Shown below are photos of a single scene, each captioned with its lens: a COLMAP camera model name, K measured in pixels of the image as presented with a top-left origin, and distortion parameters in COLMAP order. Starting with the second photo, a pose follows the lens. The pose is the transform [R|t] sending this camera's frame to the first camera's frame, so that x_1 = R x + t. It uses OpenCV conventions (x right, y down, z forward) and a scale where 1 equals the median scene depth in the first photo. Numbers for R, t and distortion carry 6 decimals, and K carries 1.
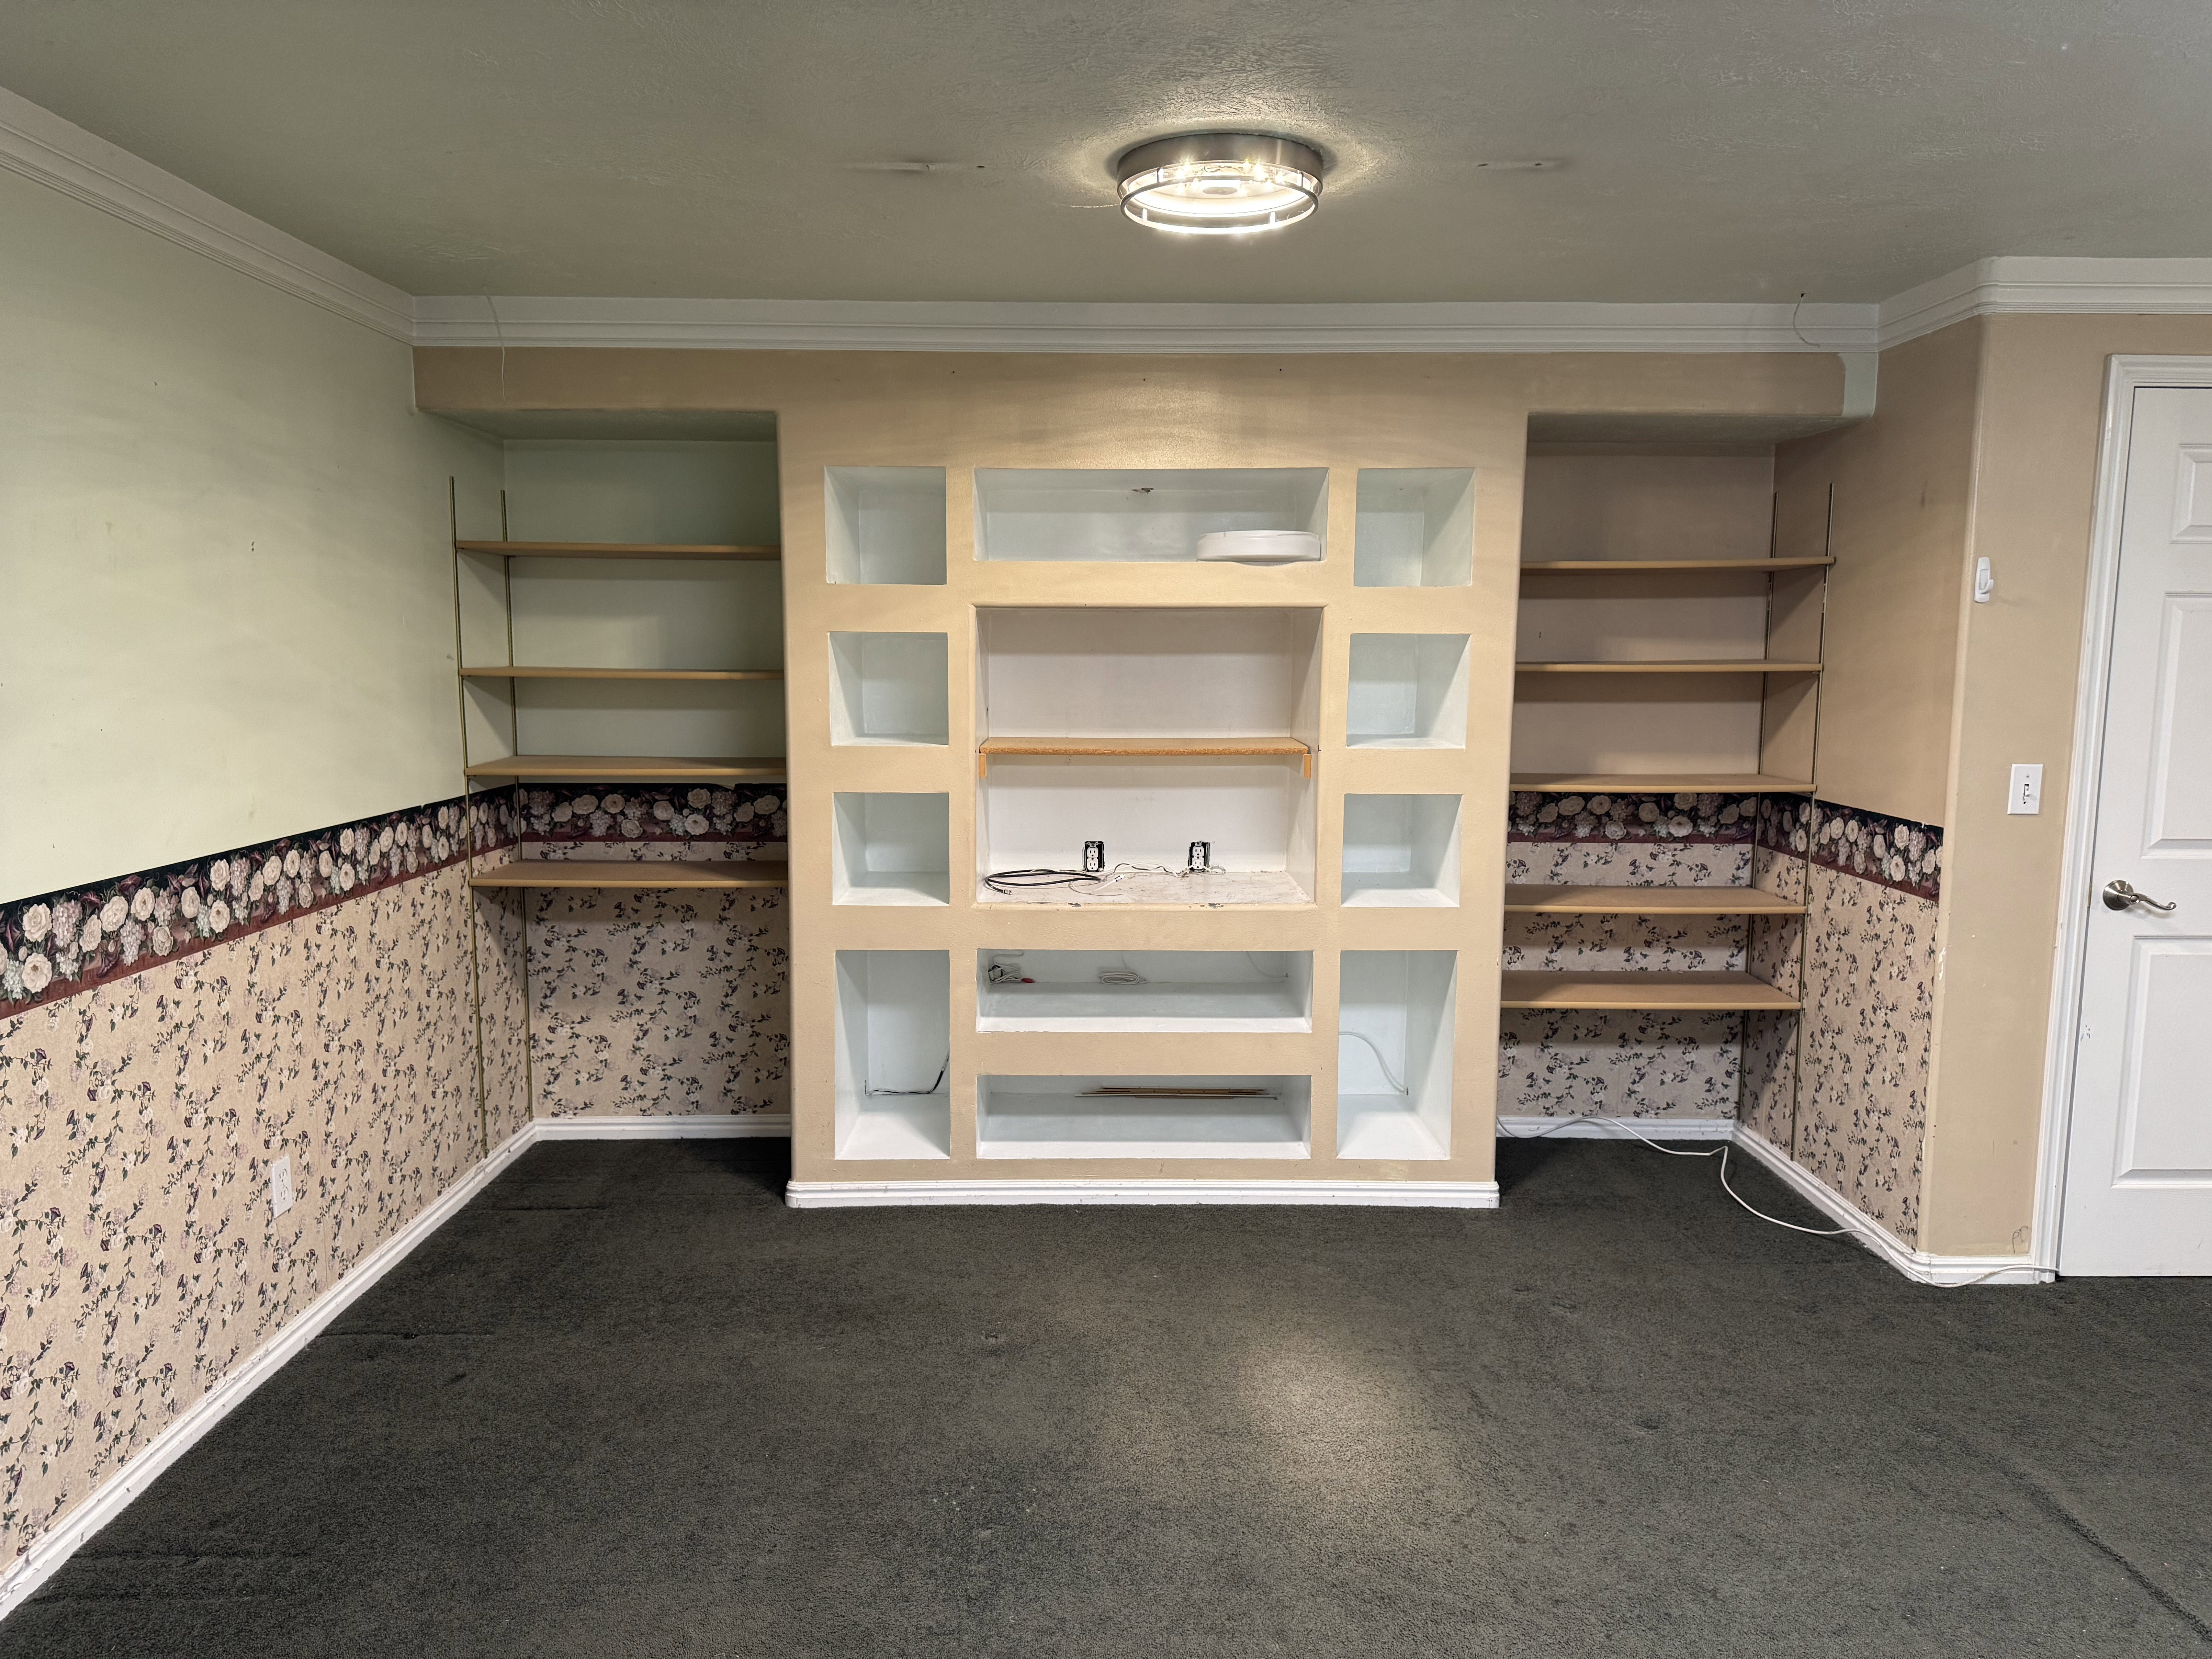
lens RADIAL K [[1539.2, 0, 1105.2], [0, 1539.2, 838.2], [0, 0, 1]] dist [0.066042, -0.069662]
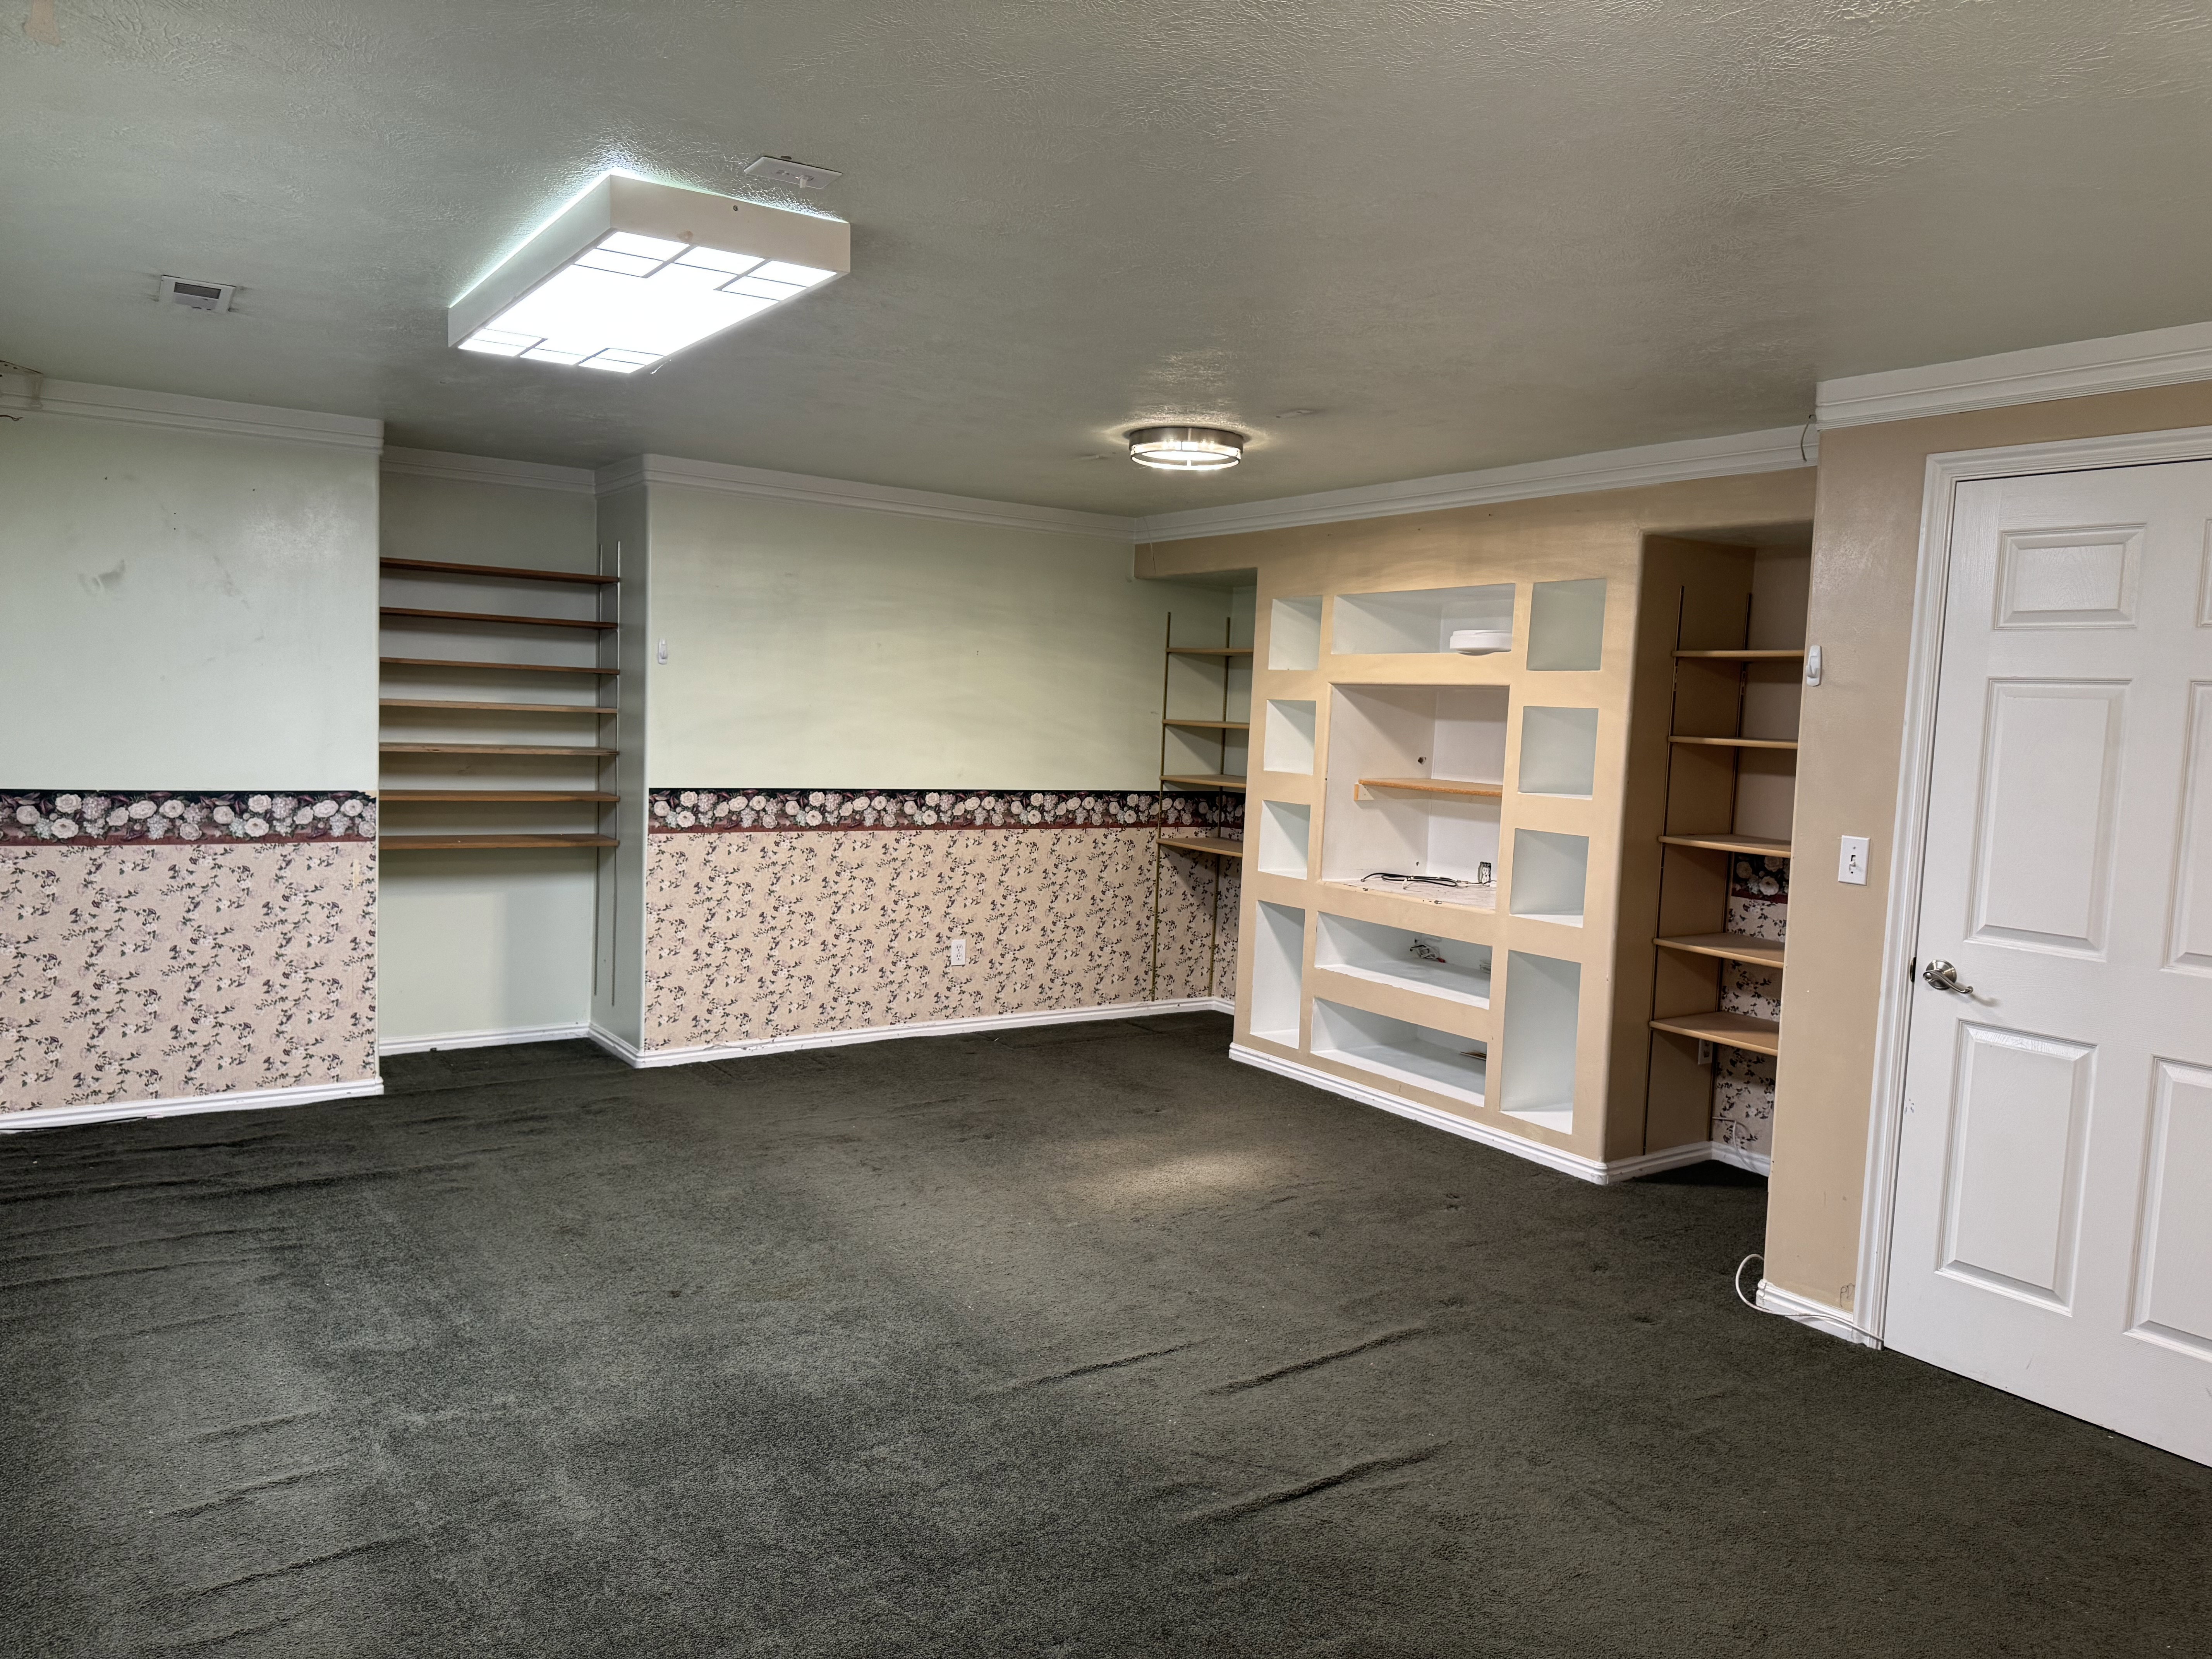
lens RADIAL K [[1539.2, 0, 1105.2], [0, 1539.2, 838.2], [0, 0, 1]] dist [0.066042, -0.069662]
pose [[0.550428, 0.090127, -0.830003, 1.079174], [-0.139522, 0.990106, 0.014986, 0.008493], [0.823142, 0.107555, 0.557557, -0.015638]]
